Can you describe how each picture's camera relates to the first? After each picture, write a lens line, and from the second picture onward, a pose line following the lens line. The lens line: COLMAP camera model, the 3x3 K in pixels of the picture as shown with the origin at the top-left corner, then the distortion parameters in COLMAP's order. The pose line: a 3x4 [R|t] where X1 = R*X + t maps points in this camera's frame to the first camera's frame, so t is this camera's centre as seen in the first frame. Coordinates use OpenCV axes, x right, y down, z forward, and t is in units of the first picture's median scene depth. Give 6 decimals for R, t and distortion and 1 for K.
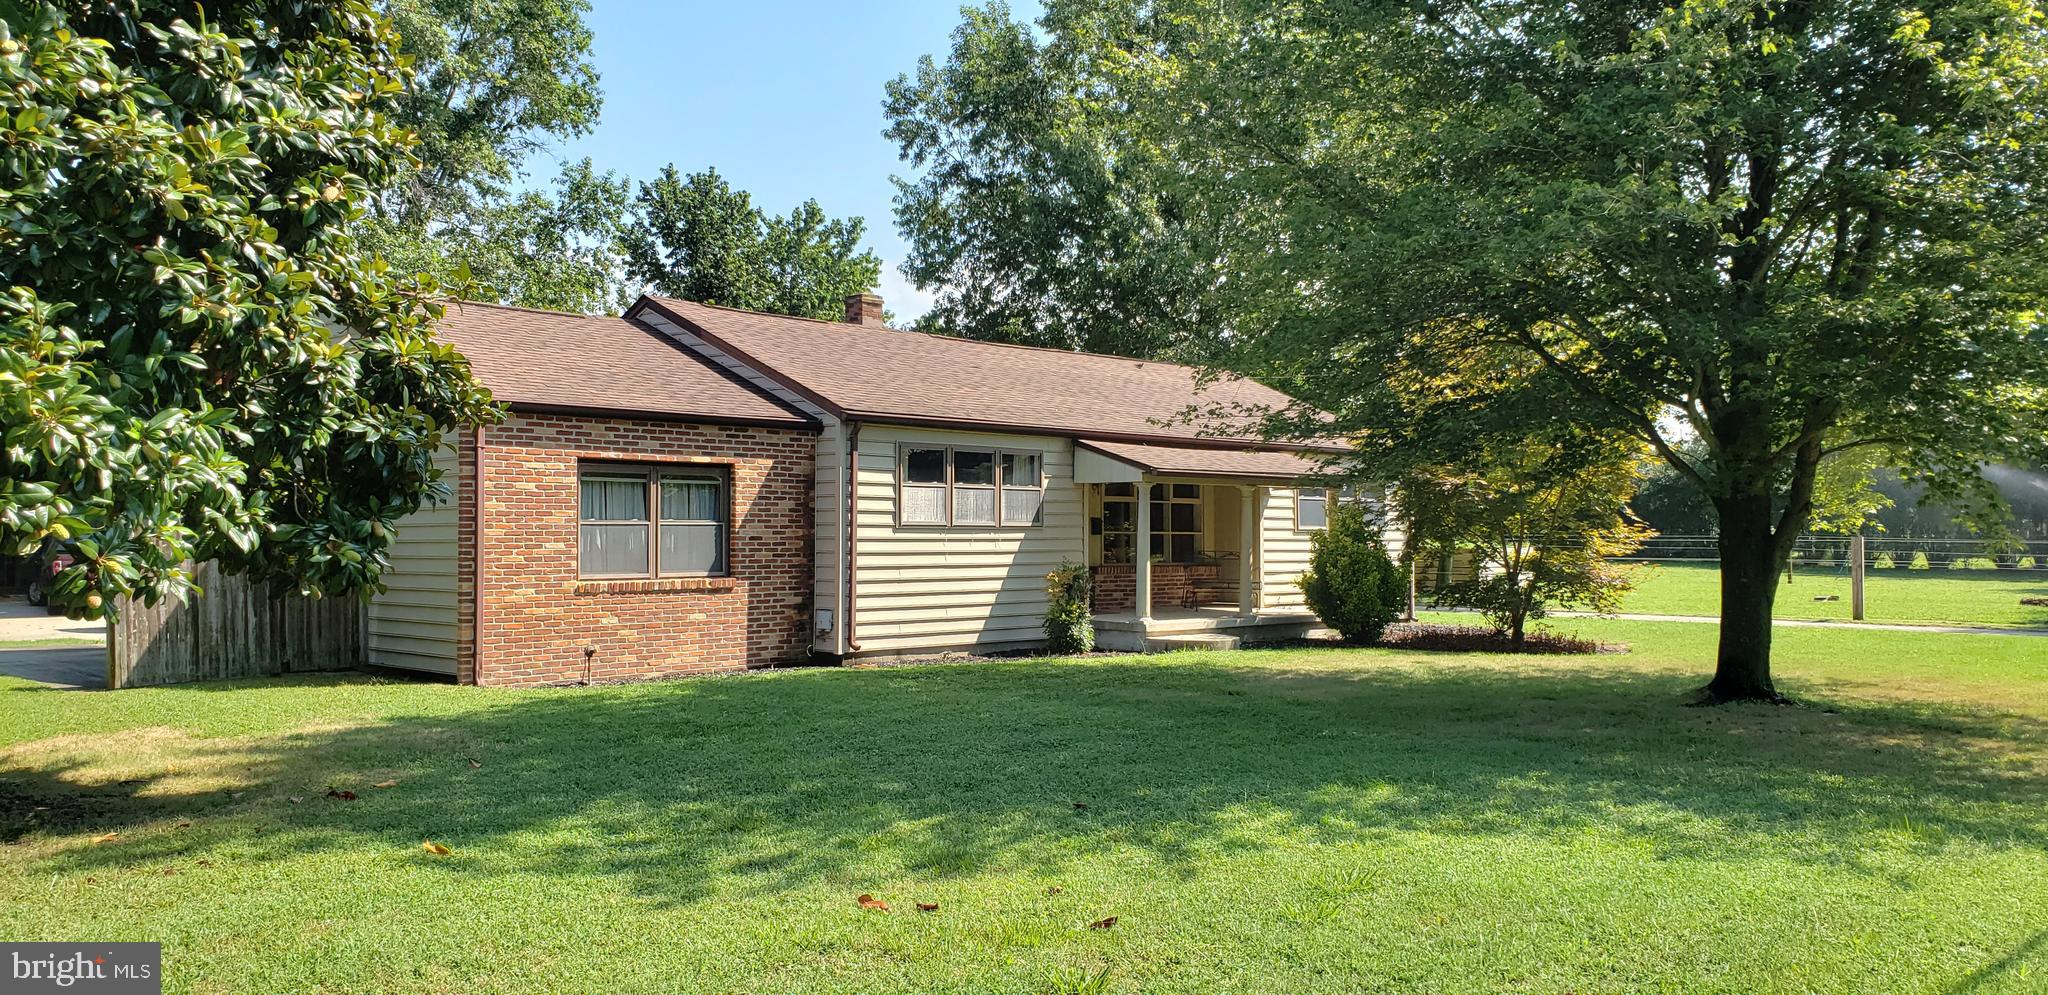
lens RADIAL K [[1505.4, 0, 1024.0], [0, 1505.4, 497.5], [0, 0, 1]] dist [-0.056966, -0.000313]
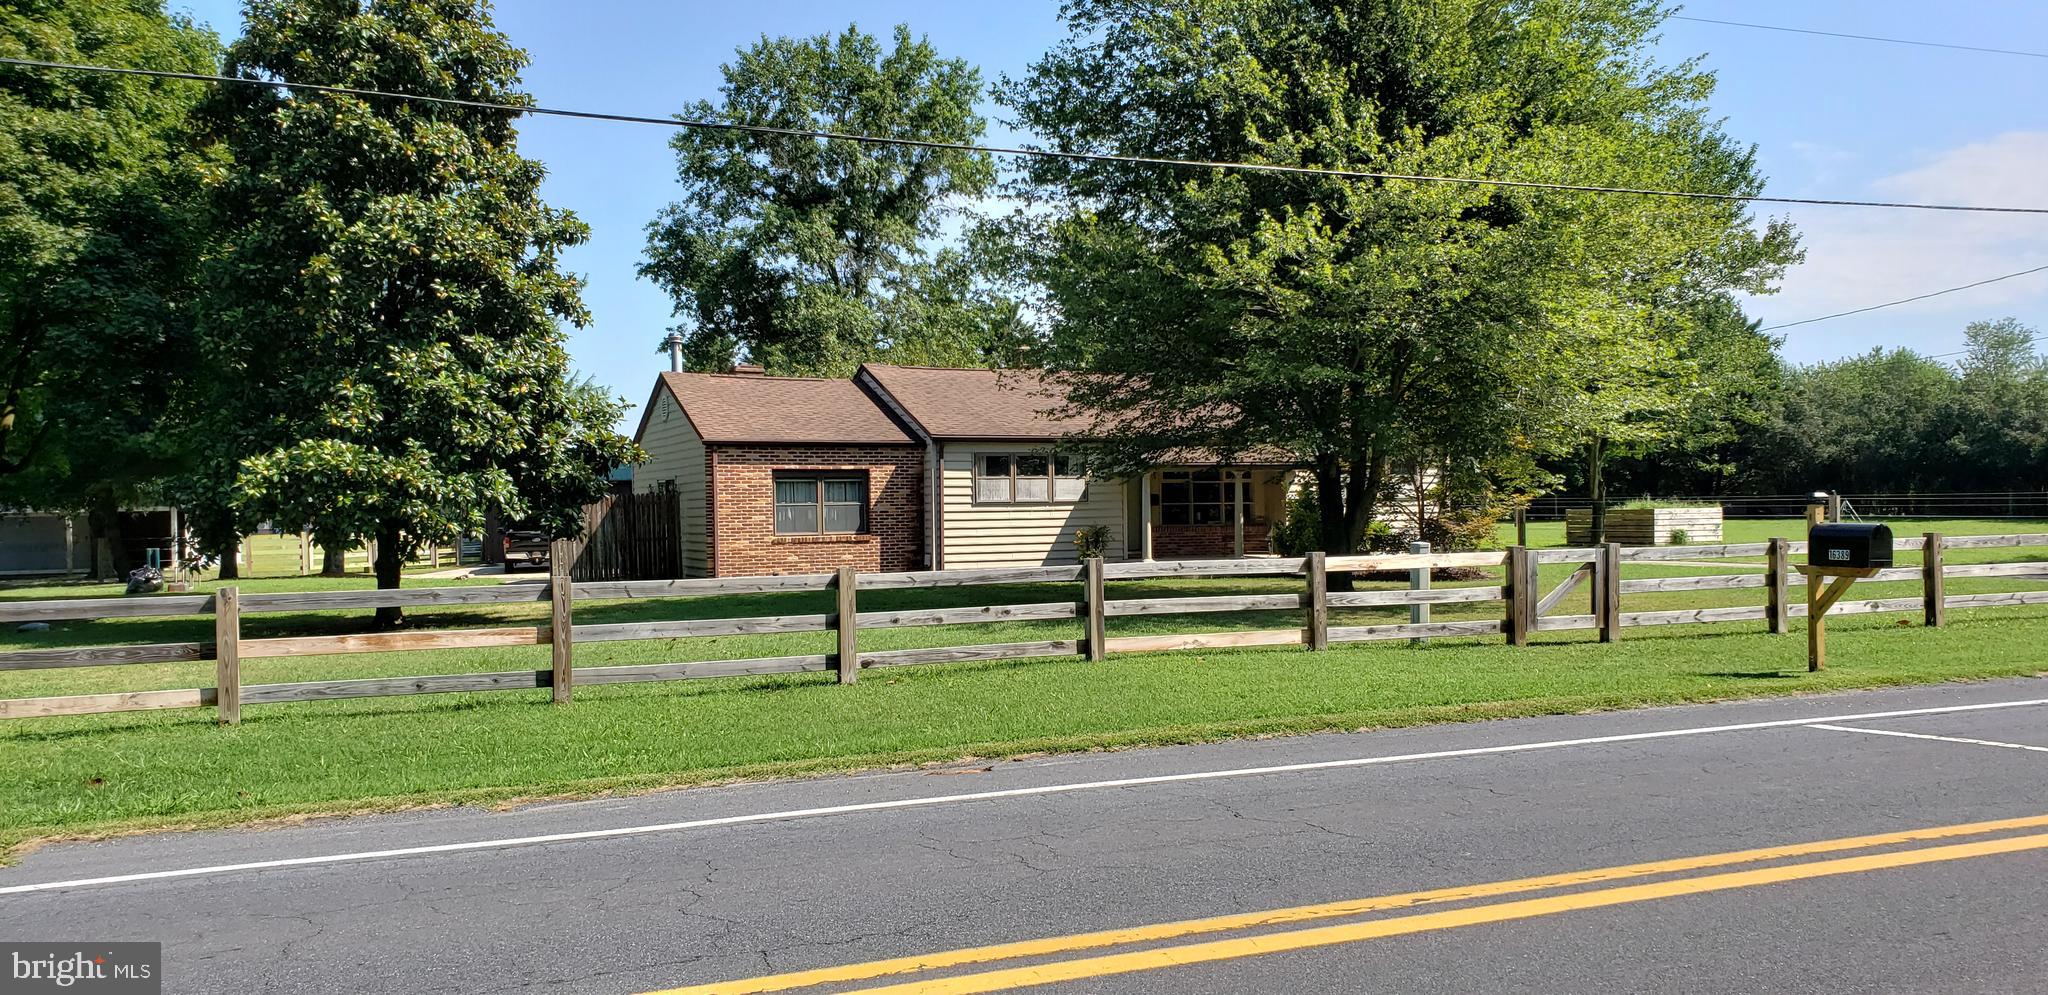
lens RADIAL K [[1450.0, 0, 1024.0], [0, 1450.0, 497.5], [0, 0, 1]] dist [0.004217, 0.000297]
pose [[0.931856, -0.017308, -0.362416, 0.577012], [0.024163, 0.999604, 0.014392, -0.009467], [0.362024, -0.022169, 0.931905, -0.494331]]
